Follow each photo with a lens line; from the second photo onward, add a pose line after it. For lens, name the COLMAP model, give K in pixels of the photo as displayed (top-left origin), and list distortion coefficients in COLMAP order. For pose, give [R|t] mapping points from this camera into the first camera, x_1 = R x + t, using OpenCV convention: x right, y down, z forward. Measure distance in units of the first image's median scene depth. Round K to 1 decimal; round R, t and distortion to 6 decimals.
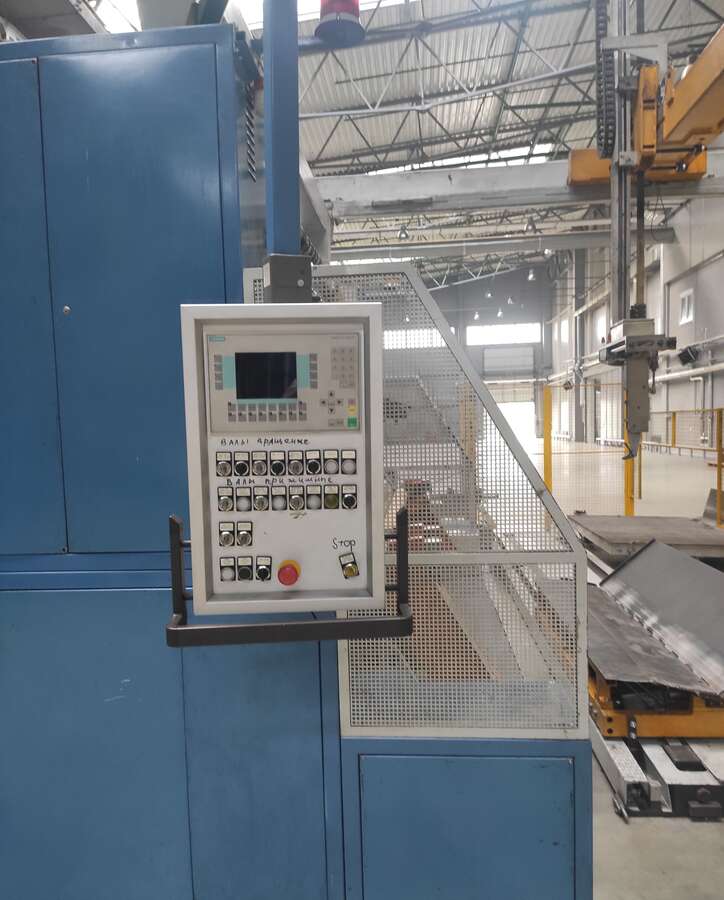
lens RADIAL K [[736.3, 0, 360.2], [0, 736.3, 458.5], [0, 0, 1]] dist [0.016442, 0.001678]
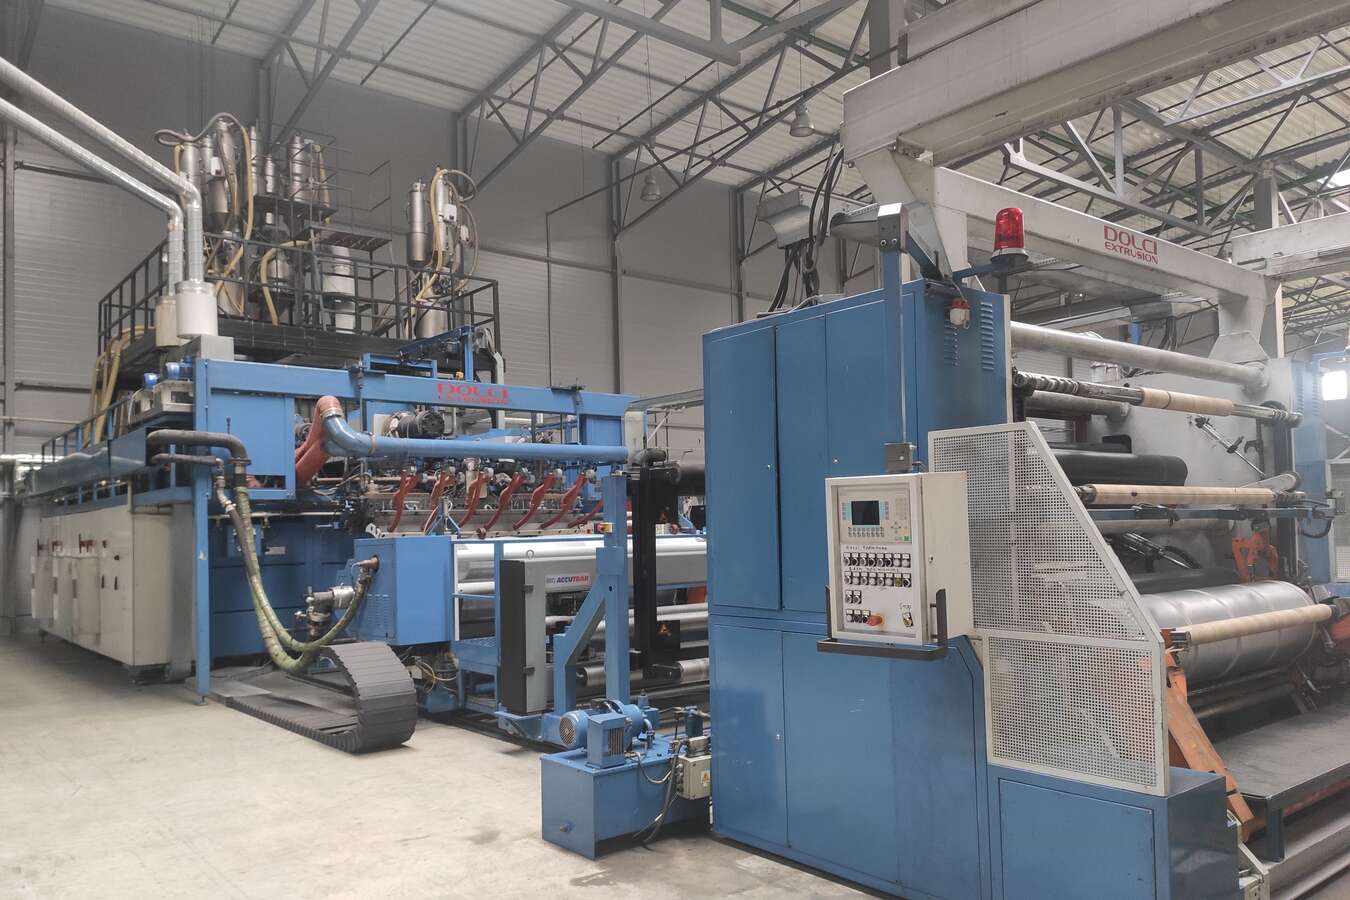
lens RADIAL K [[1023.6, 0, 675.9], [0, 1023.6, 452.9], [0, 0, 1]] dist [-0.004074, -0.001596]
pose [[0.696940, -0.034617, -0.716293, 1.395706], [-0.038088, 0.995638, -0.085176, -0.023107], [0.716117, 0.086645, 0.692582, -1.159908]]
